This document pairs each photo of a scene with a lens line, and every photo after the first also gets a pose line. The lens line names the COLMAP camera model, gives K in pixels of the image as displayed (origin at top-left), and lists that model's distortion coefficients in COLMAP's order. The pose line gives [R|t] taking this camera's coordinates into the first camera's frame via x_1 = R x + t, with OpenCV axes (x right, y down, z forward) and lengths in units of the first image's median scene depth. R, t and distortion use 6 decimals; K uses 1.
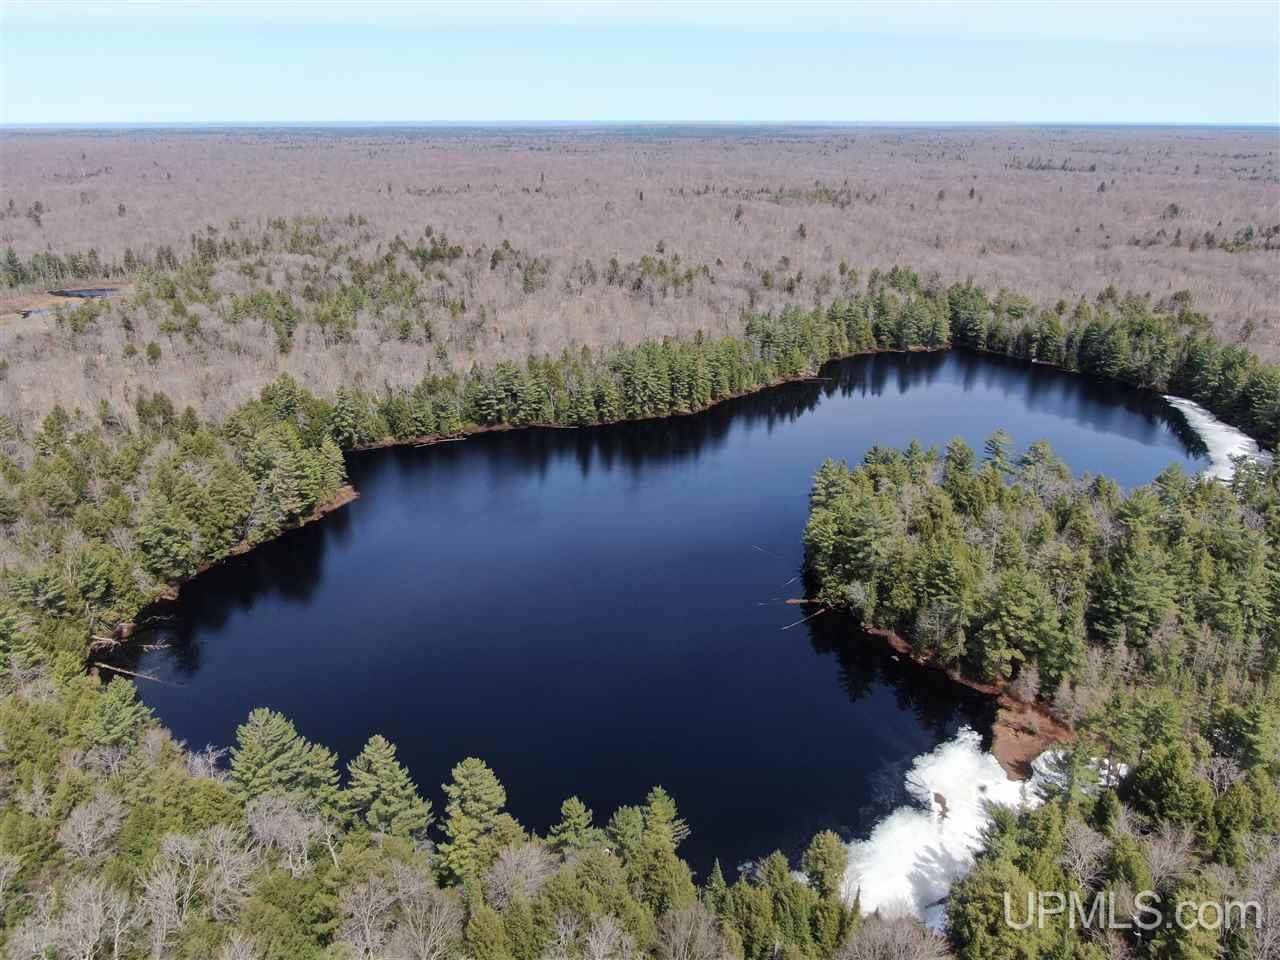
lens RADIAL K [[919.4, 0, 637.9], [0, 919.4, 476.4], [0, 0, 1]] dist [-0.022131, 0.004921]
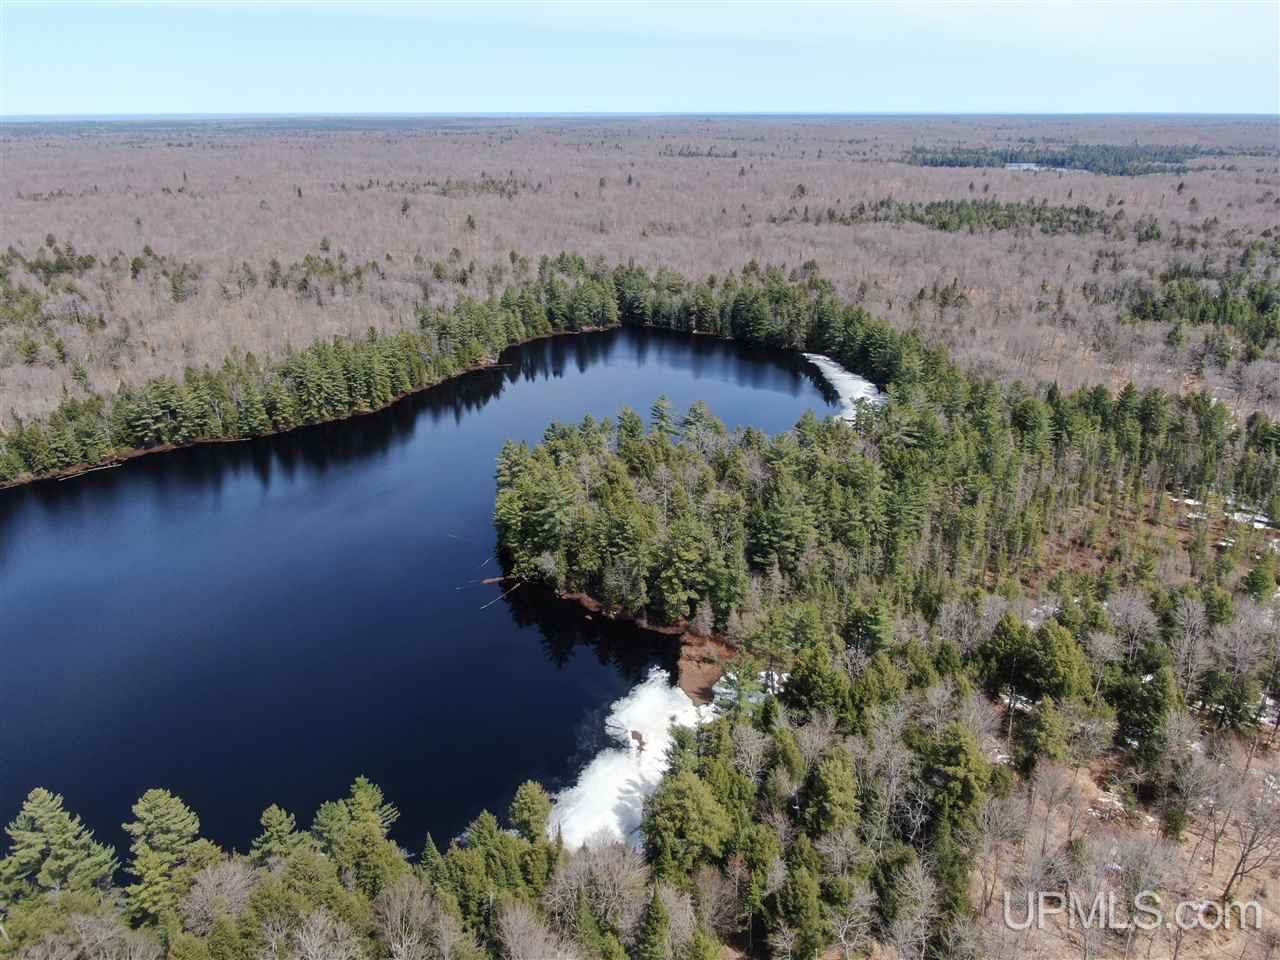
lens RADIAL K [[919.4, 0, 638.1], [0, 919.4, 475.2], [0, 0, 1]] dist [-0.022131, 0.004921]
pose [[0.943280, -0.123228, 0.308281, 0.012912], [0.121090, 0.992297, 0.026133, 0.006575], [-0.309127, 0.012679, 0.950936, -0.017418]]
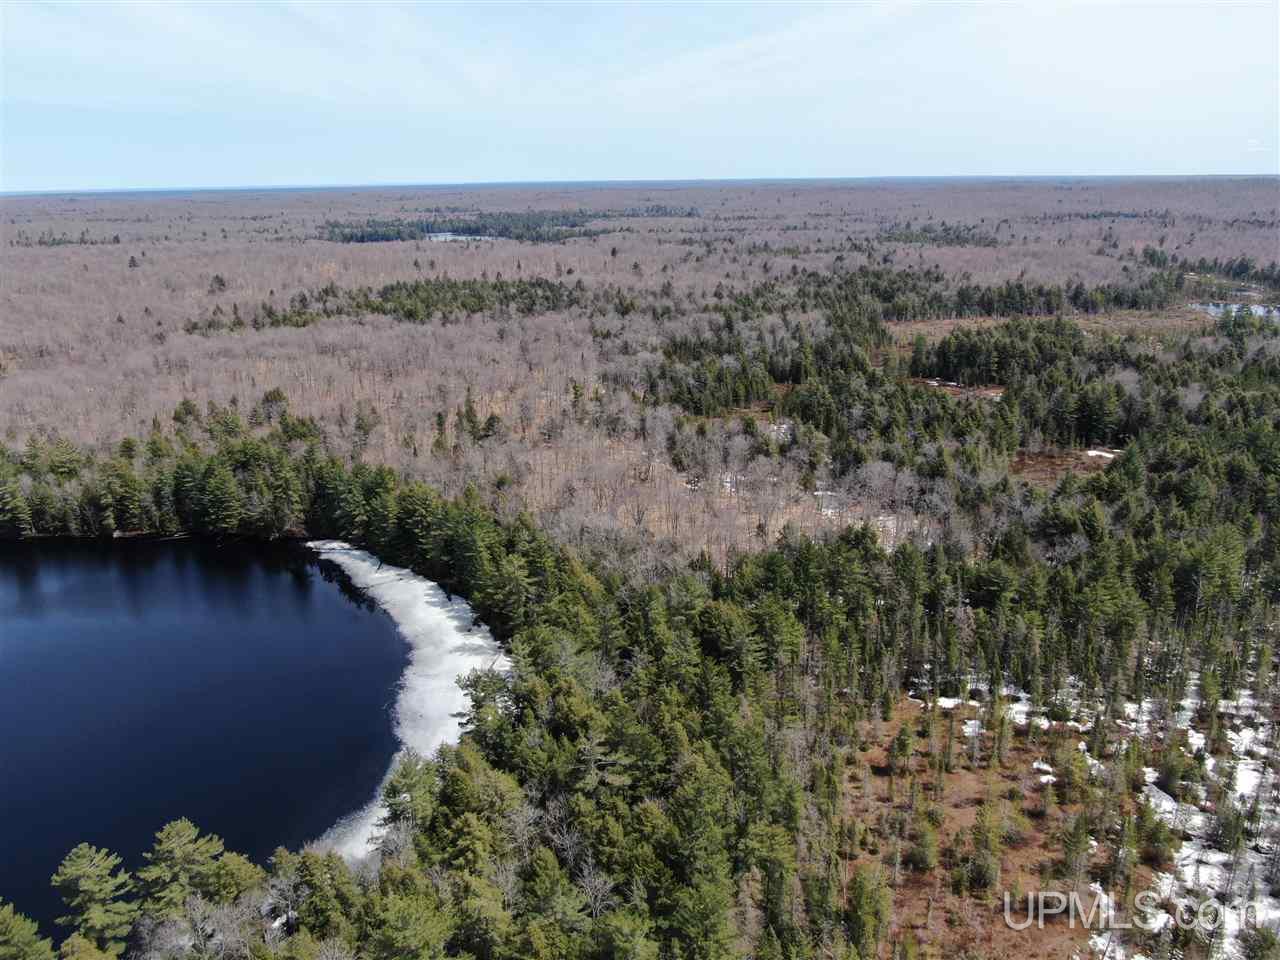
lens RADIAL K [[919.4, 0, 644.7], [0, 919.4, 484.7], [0, 0, 1]] dist [-0.022131, 0.004921]
pose [[0.581583, -0.262849, 0.769851, 0.161454], [0.305911, 0.947563, 0.092425, -0.115003], [-0.753777, 0.181753, 0.631495, 0.289880]]
